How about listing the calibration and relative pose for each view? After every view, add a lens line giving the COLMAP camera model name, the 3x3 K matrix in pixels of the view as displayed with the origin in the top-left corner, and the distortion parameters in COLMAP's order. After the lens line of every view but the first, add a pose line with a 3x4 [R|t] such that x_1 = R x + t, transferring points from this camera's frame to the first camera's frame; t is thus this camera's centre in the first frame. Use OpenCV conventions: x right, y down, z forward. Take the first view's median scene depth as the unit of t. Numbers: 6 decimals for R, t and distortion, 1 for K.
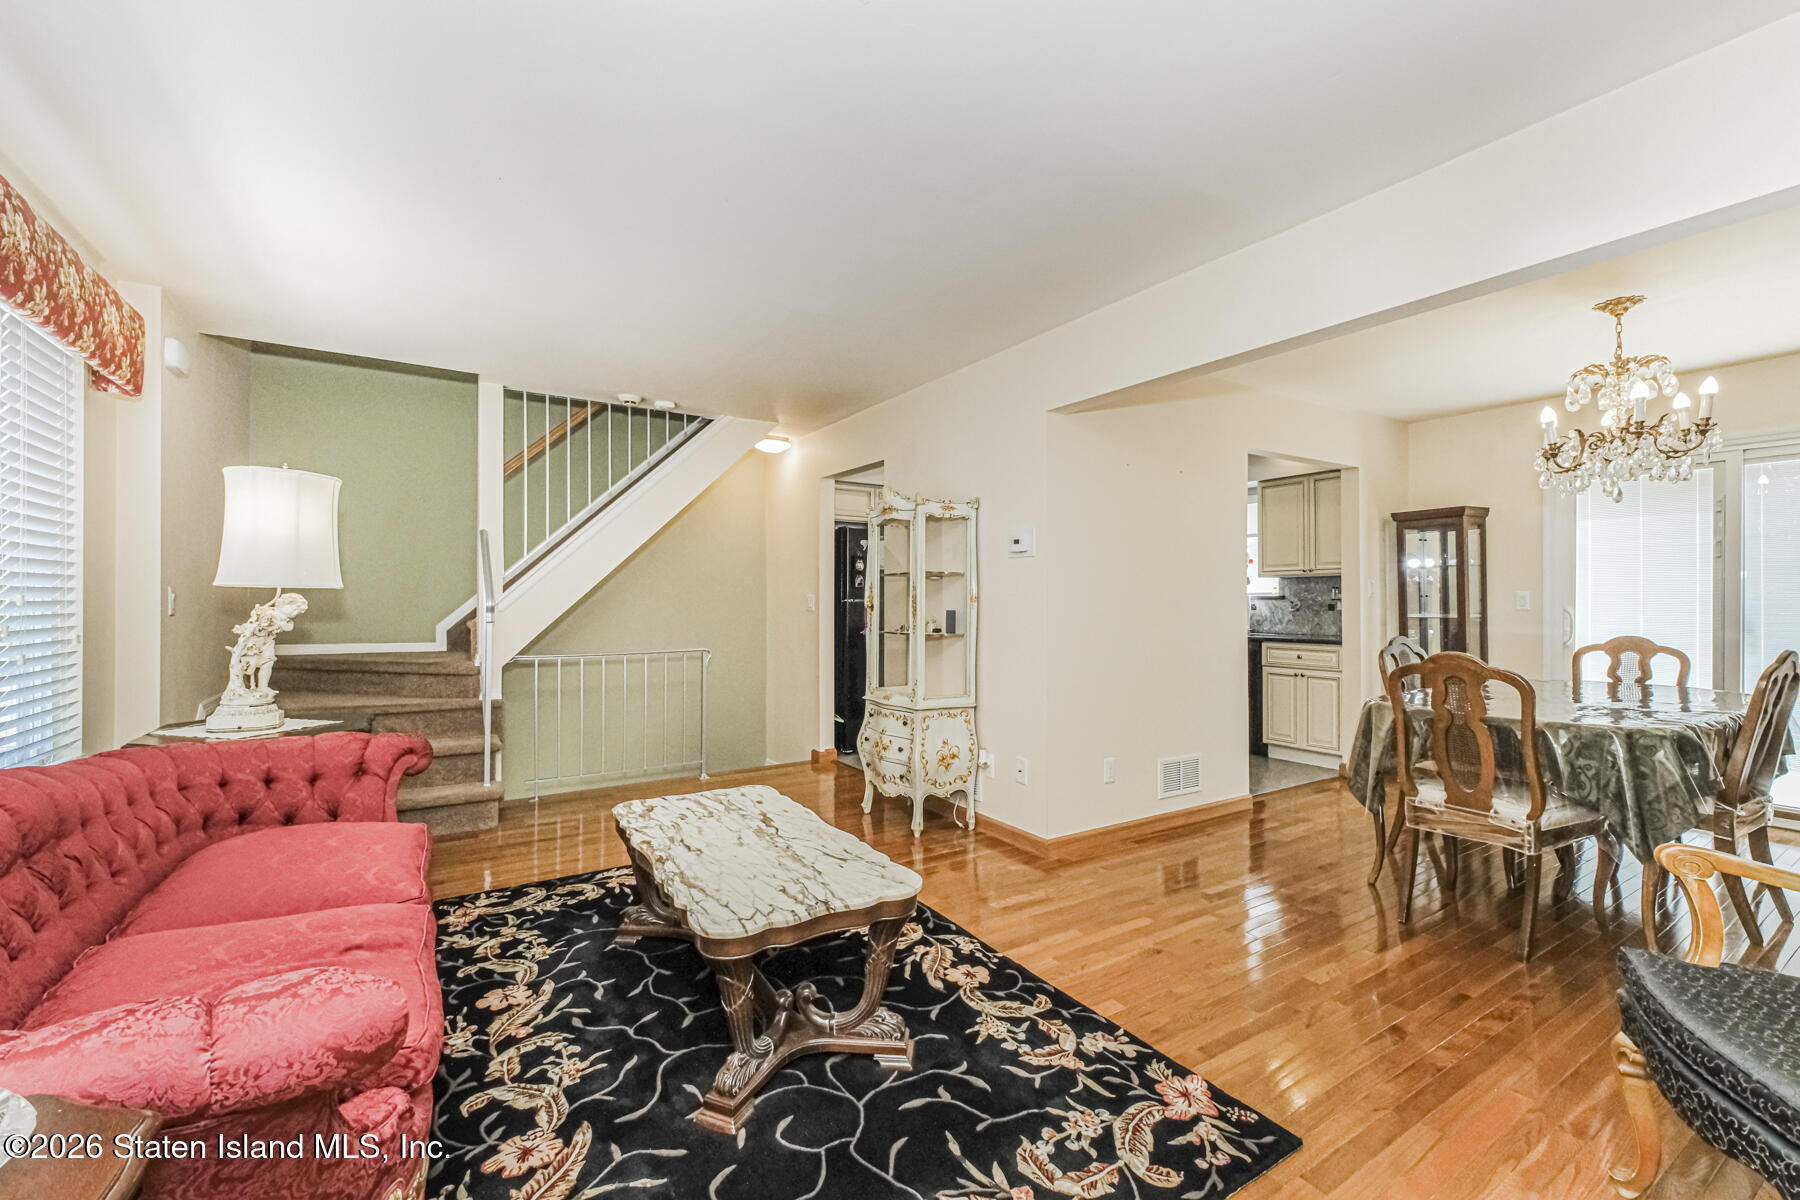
lens RADIAL K [[754.1, 0, 899.4], [0, 754.1, 602.7], [0, 0, 1]] dist [-0.003770, -0.000154]
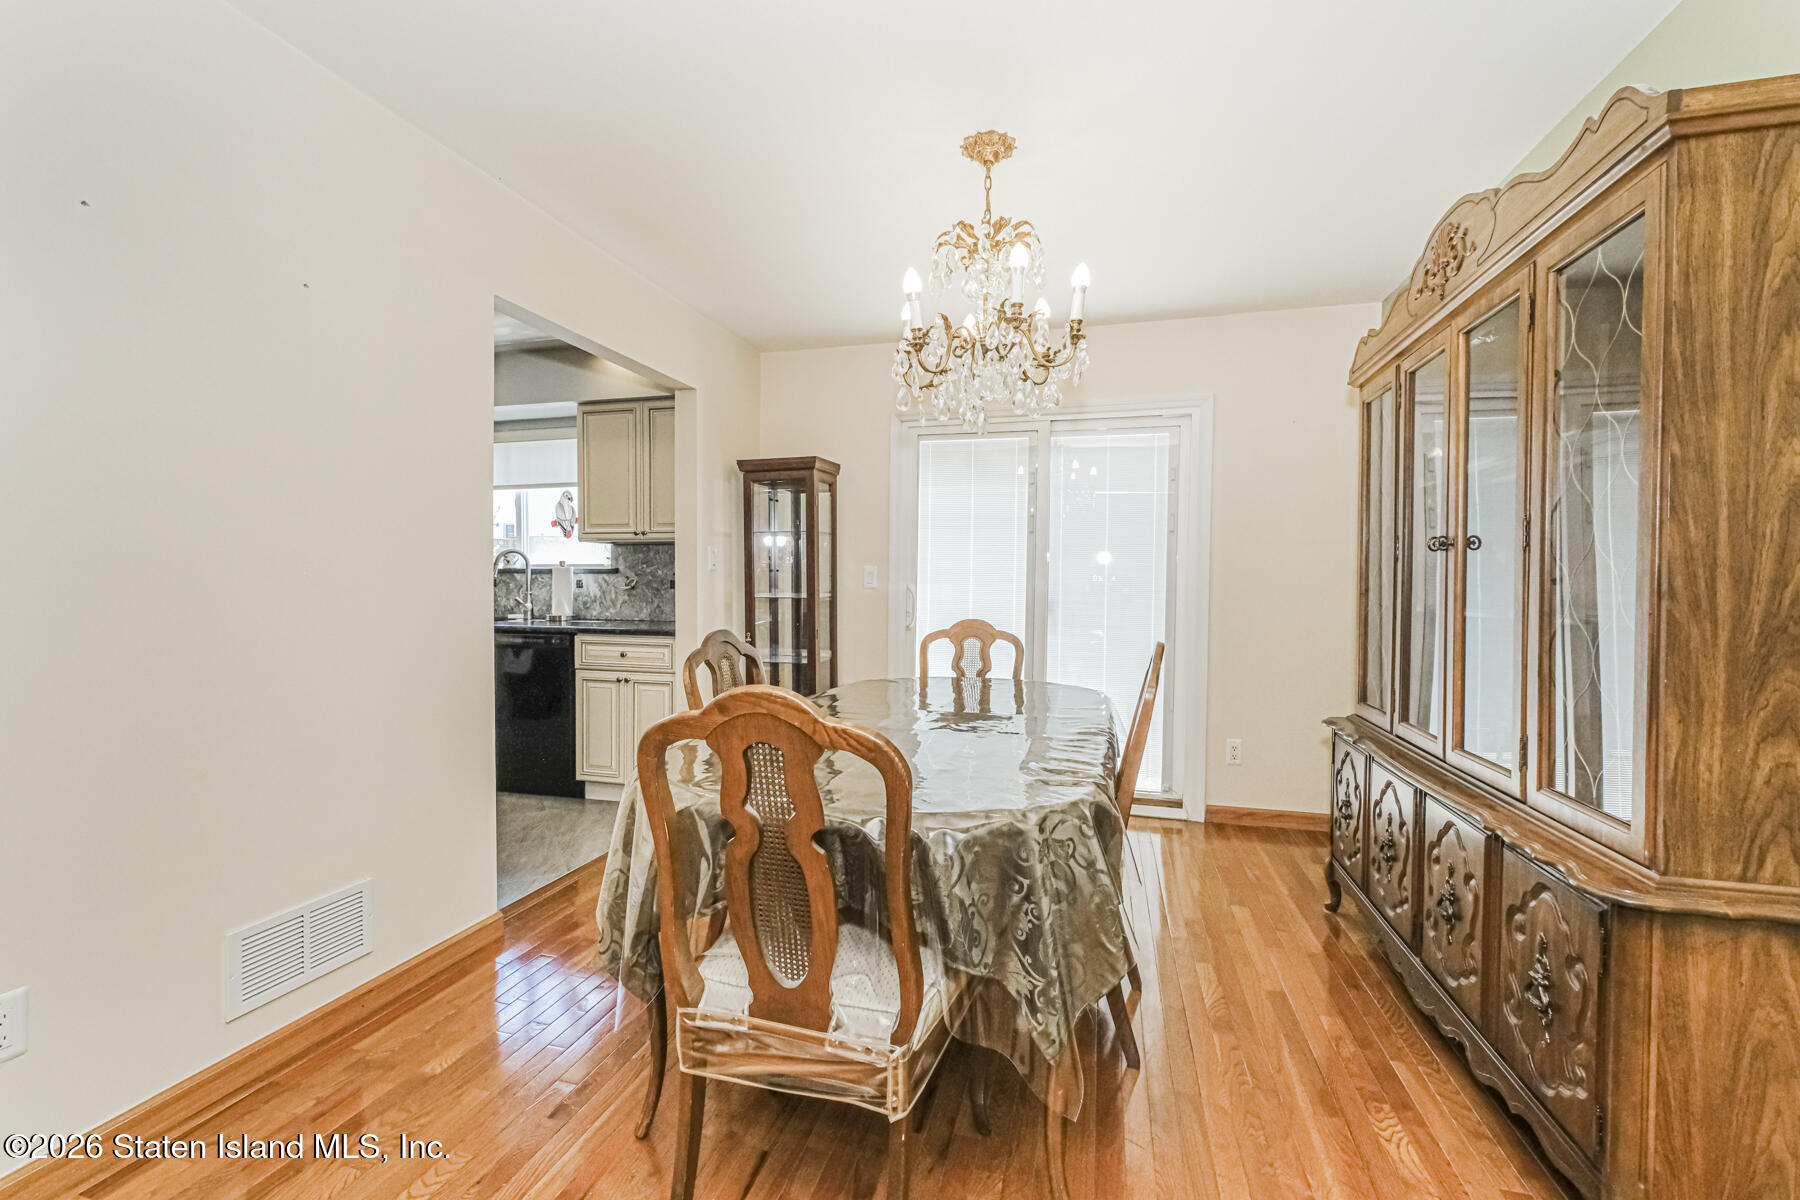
lens RADIAL K [[754.1, 0, 899.1], [0, 754.1, 596.8], [0, 0, 1]] dist [-0.003770, -0.000154]
pose [[0.738313, -0.004240, 0.674445, 0.269459], [-0.008938, 0.999831, 0.016070, 0.005020], [-0.674399, -0.017892, 0.738150, 0.337678]]
